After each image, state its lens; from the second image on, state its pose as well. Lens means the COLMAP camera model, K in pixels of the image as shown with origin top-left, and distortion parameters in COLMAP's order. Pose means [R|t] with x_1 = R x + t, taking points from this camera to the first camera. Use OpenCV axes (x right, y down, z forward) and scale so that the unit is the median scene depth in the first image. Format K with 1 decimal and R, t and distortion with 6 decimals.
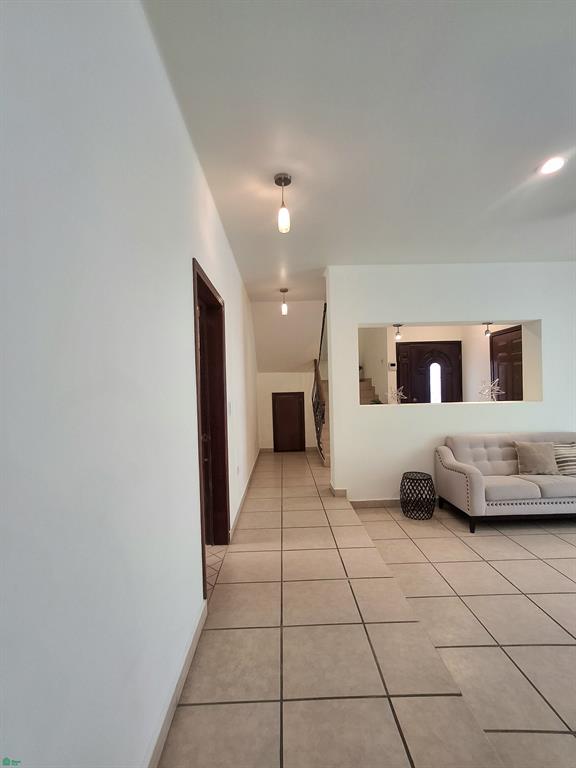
lens RADIAL K [[349.4, 0, 282.6], [0, 349.4, 388.8], [0, 0, 1]] dist [0.003571, 0.000207]
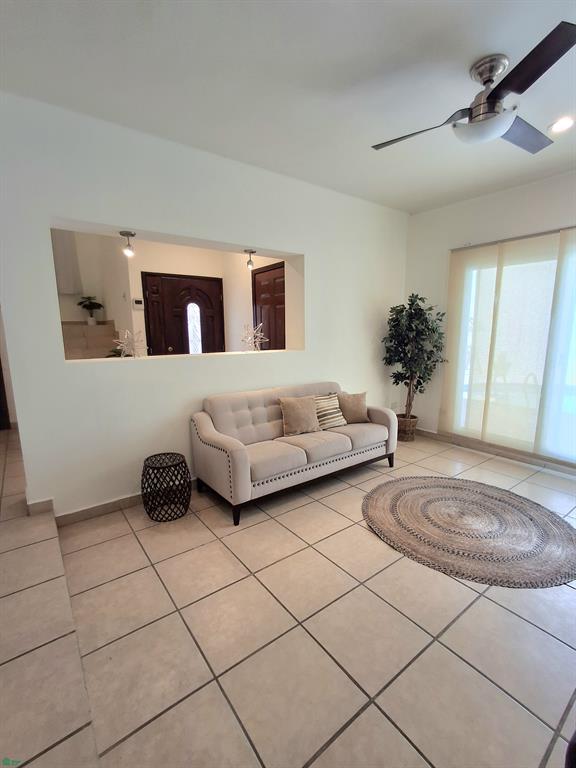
lens RADIAL K [[349.4, 0, 288.9], [0, 349.4, 391.0], [0, 0, 1]] dist [0.003571, 0.000207]
pose [[0.798653, -0.079459, 0.596524, 0.171791], [-0.008751, 0.989606, 0.143536, 0.011807], [-0.601729, -0.119856, 0.789656, 0.309457]]
